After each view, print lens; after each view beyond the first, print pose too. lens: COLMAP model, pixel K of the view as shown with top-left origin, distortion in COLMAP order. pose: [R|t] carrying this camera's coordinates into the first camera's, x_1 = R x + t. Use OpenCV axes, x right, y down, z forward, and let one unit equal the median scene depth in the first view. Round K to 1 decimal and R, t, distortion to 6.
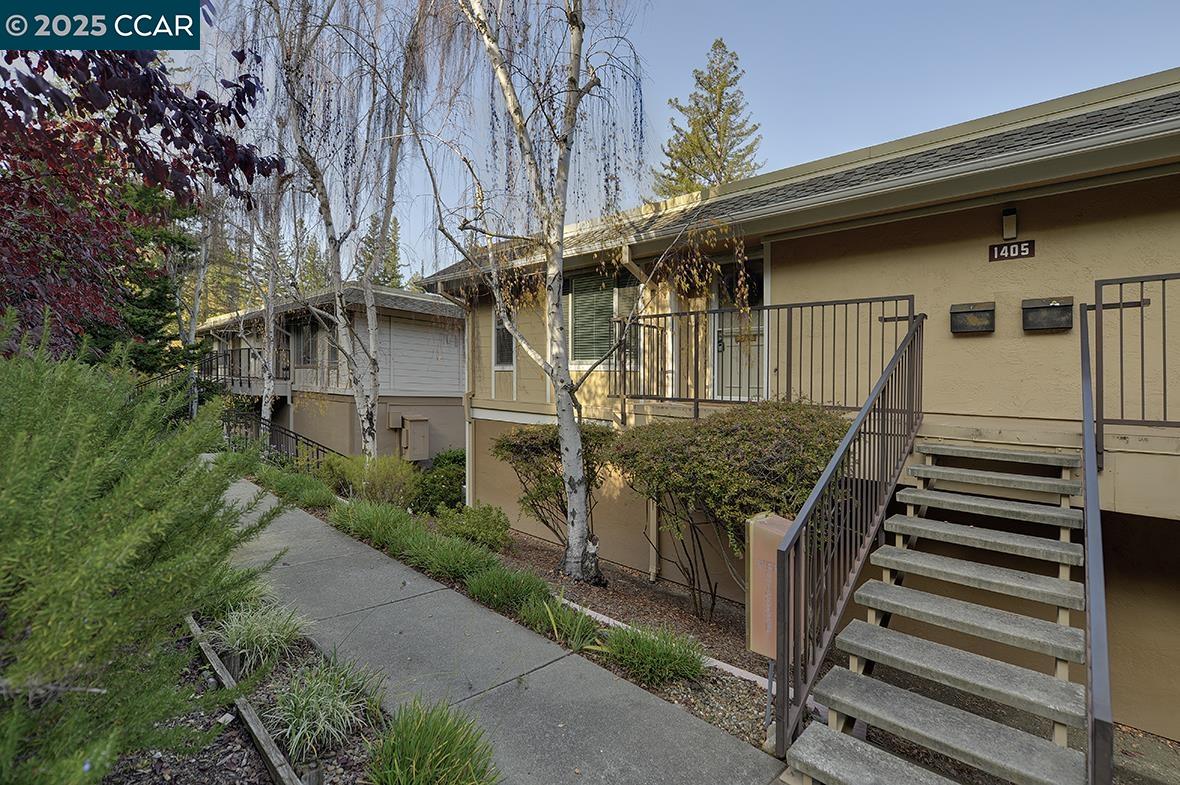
lens RADIAL K [[533.0, 0, 590.0], [0, 533.0, 410.3], [0, 0, 1]] dist [0.000033, 0.000009]
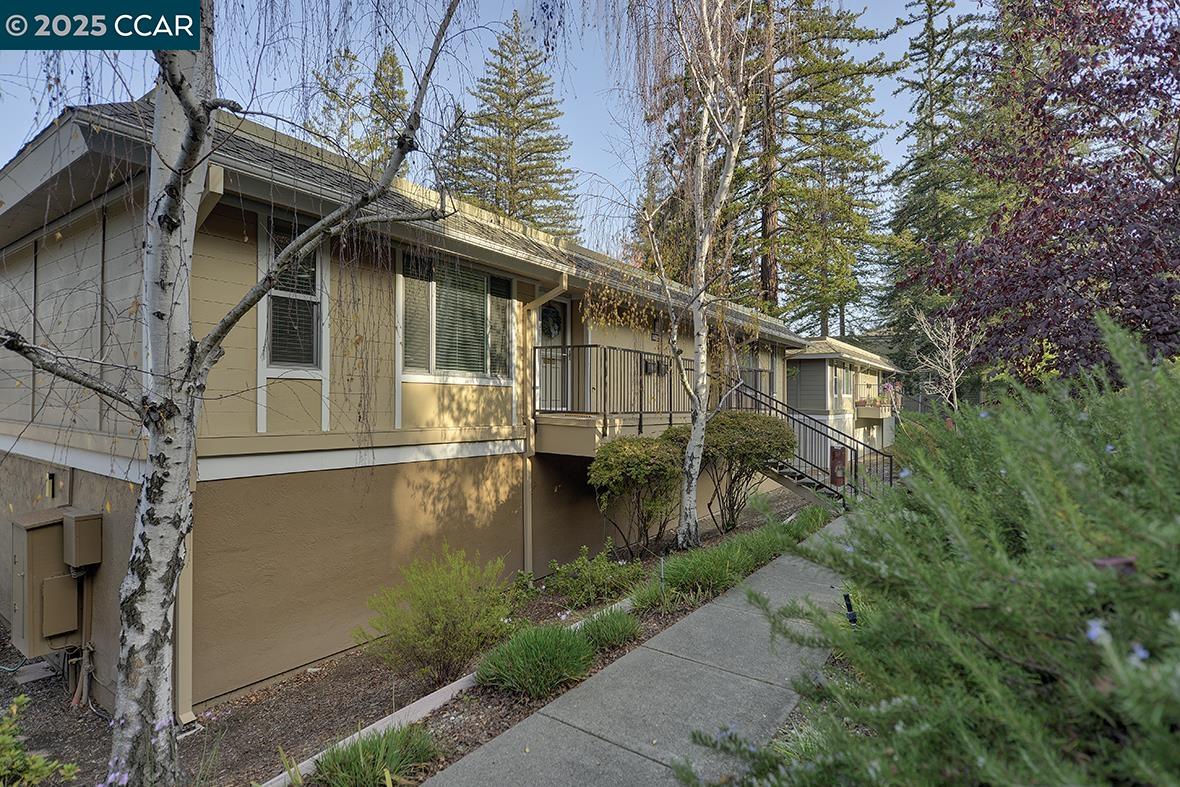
lens RADIAL K [[596.5, 0, 589.8], [0, 596.5, 379.4], [0, 0, 1]] dist [-0.000039, -0.000003]
pose [[-0.116827, 0.002855, 0.993148, -1.073971], [0.017658, 0.999844, -0.000797, -0.085763], [-0.992995, 0.017444, -0.116859, 1.030325]]
